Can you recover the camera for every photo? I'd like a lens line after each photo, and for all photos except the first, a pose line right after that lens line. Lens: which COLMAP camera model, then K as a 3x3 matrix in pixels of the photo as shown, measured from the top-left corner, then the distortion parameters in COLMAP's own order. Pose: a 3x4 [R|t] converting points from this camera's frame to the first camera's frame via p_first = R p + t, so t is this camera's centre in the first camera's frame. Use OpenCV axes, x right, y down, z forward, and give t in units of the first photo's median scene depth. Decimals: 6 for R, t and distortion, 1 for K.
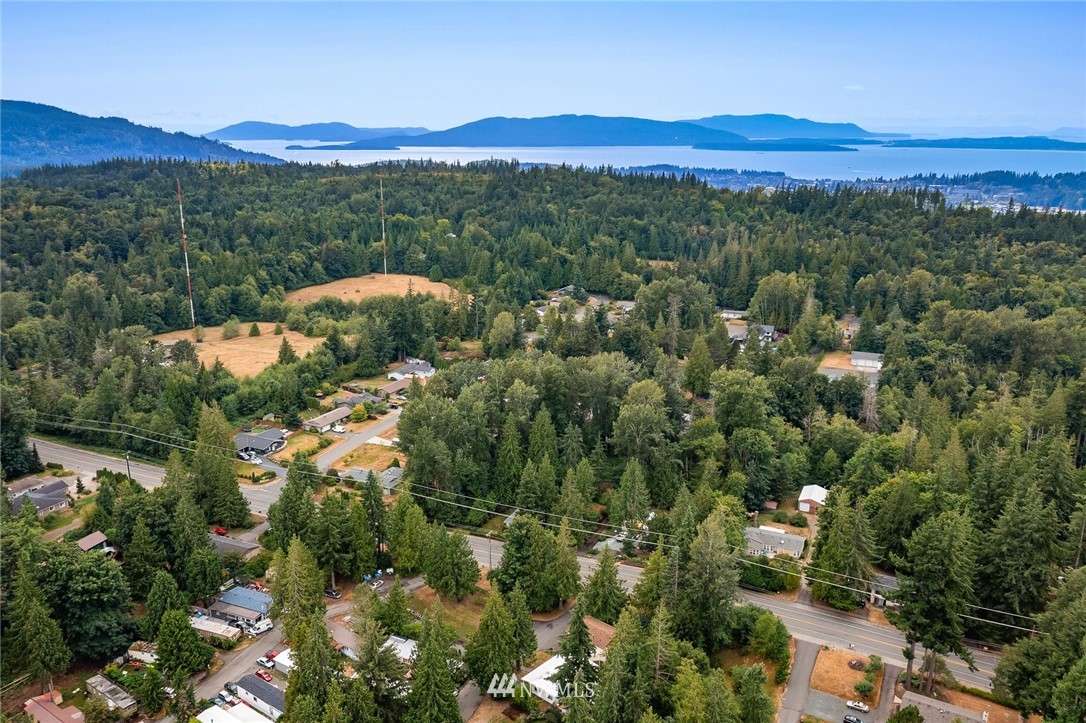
lens RADIAL K [[894.6, 0, 542.1], [0, 894.6, 365.2], [0, 0, 1]] dist [-0.005012, -0.008054]
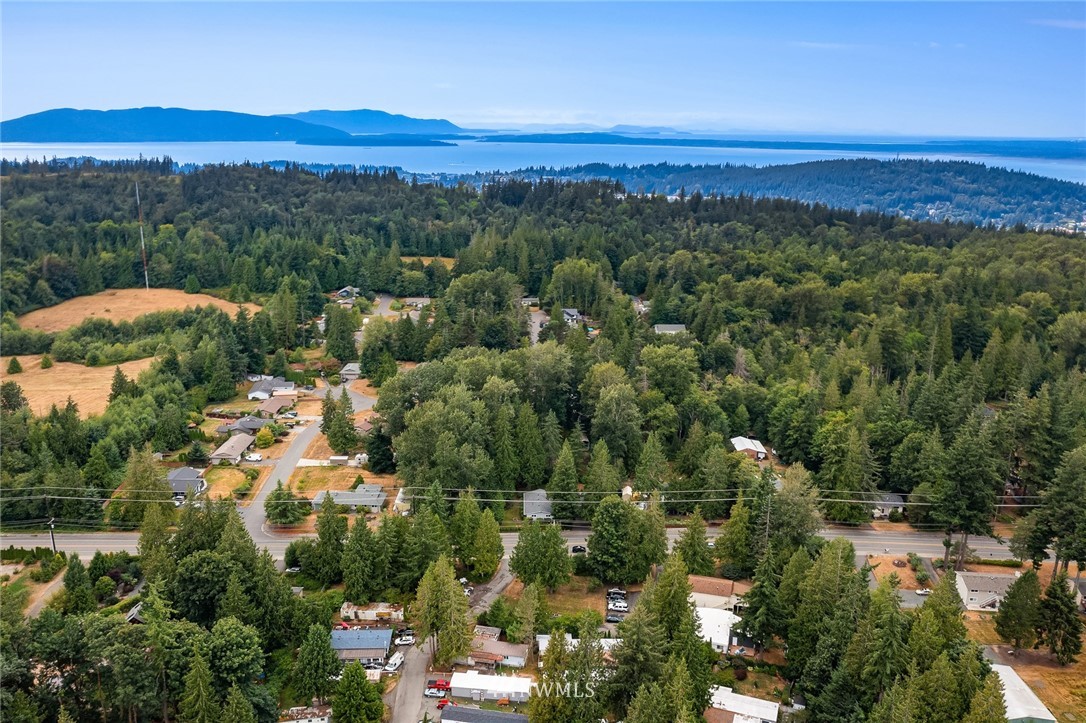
lens RADIAL K [[894.6, 0, 543.0], [0, 894.6, 357.4], [0, 0, 1]] dist [-0.005012, -0.008054]
pose [[0.890834, -0.106065, 0.441774, -0.198804], [0.107069, 0.993991, 0.022742, -0.010477], [-0.441532, 0.027041, 0.896838, 0.029859]]
